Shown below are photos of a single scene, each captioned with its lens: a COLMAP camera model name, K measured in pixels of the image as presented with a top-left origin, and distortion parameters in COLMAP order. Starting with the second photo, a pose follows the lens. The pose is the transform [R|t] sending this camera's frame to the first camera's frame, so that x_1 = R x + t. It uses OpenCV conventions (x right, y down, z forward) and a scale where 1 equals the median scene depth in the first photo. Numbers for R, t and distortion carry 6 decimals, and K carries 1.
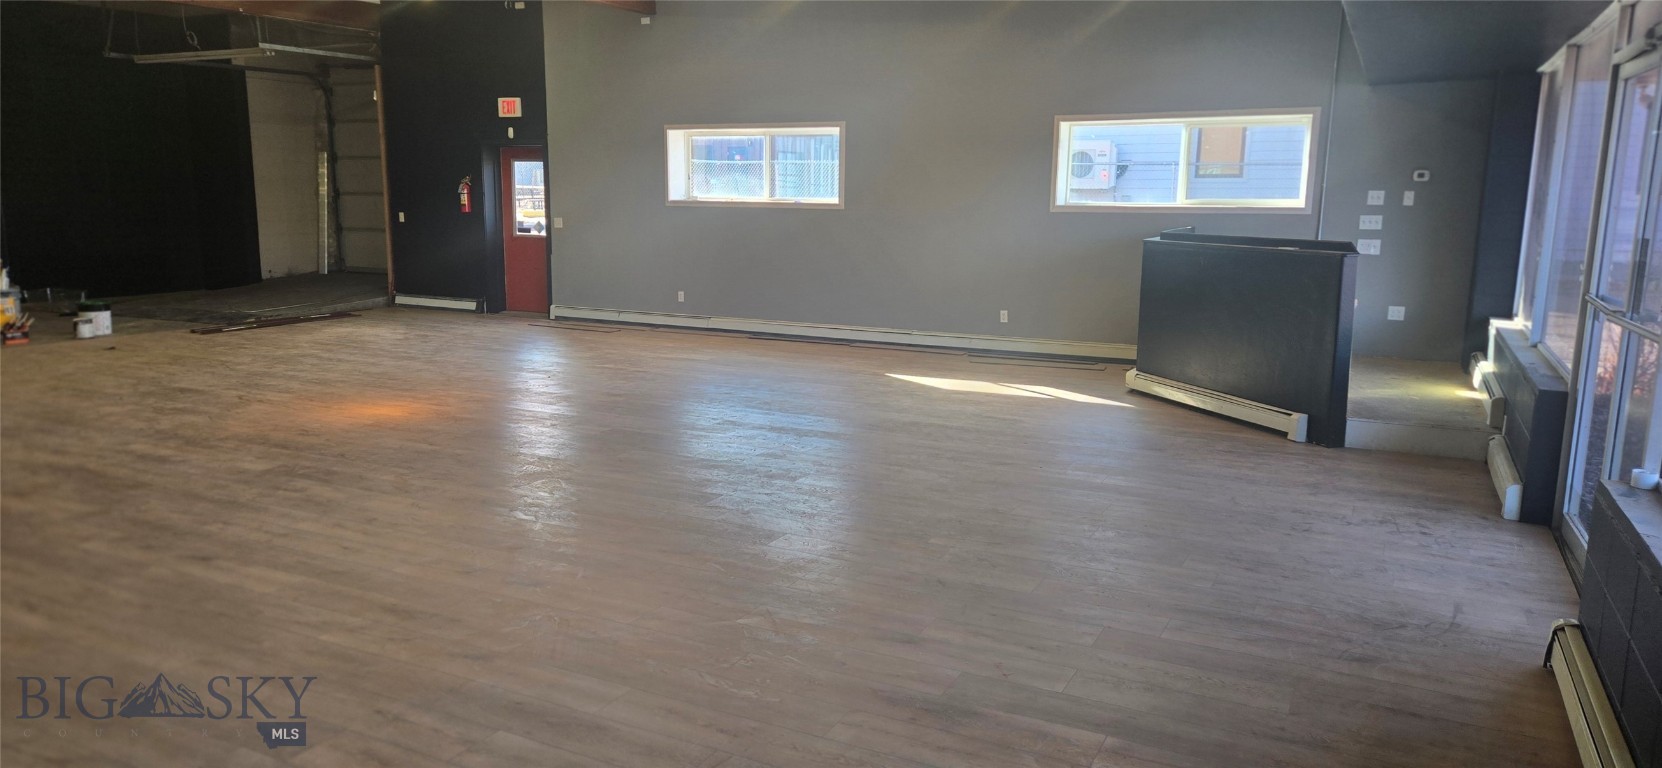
lens RADIAL K [[1108.1, 0, 831.0], [0, 1108.1, 384.0], [0, 0, 1]] dist [0.101091, -0.078639]
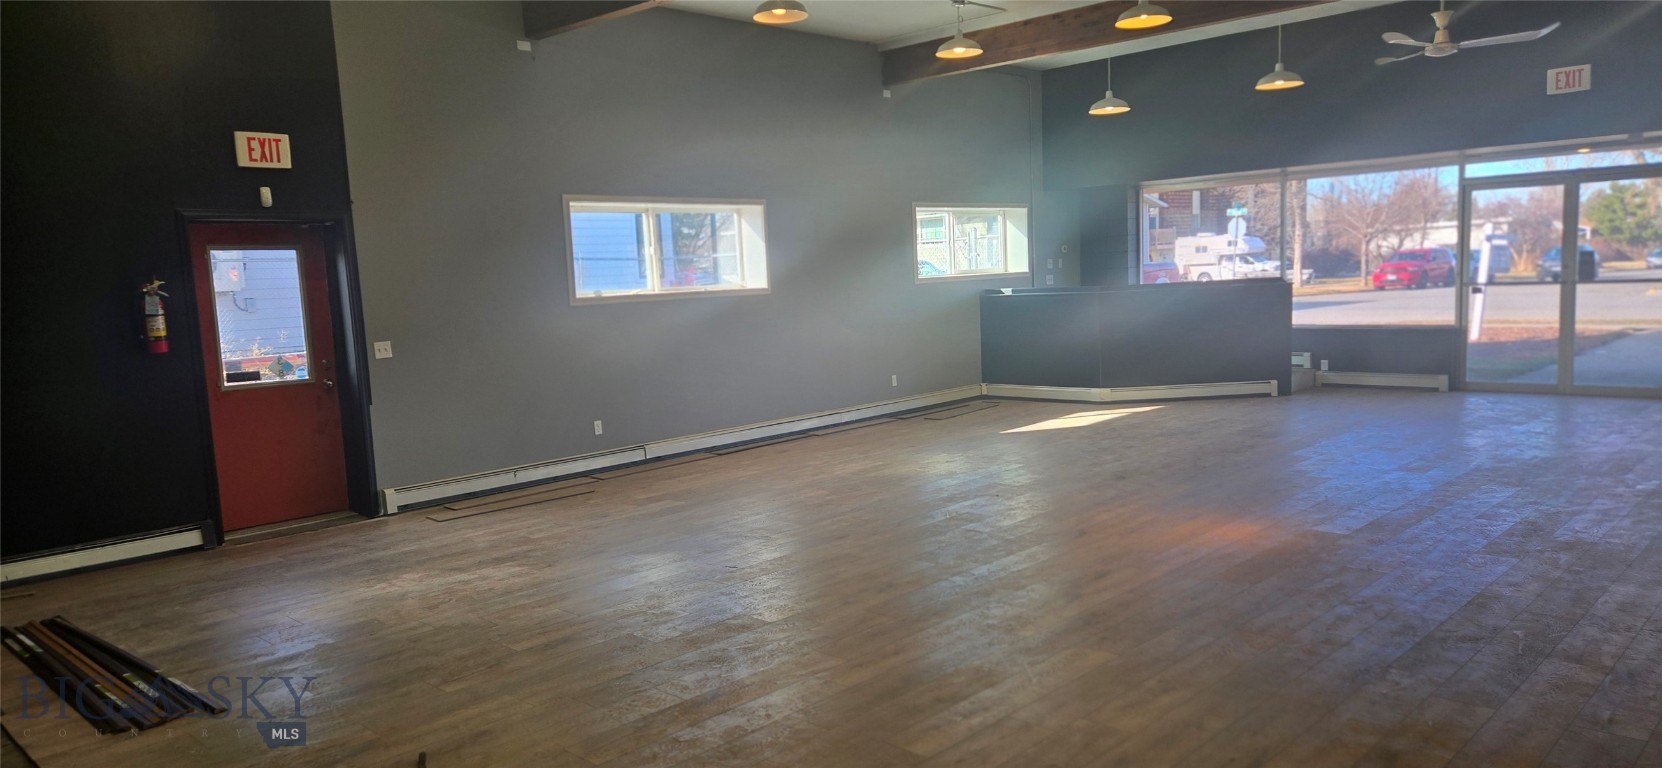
lens RADIAL K [[1101.6, 0, 812.7], [0, 1101.6, 394.0], [0, 0, 1]] dist [0.088973, -0.078900]
pose [[0.288527, -0.129904, 0.948619, -0.795660], [0.208007, 0.975595, 0.070332, -0.124632], [-0.934604, 0.177027, 0.308506, 0.656927]]
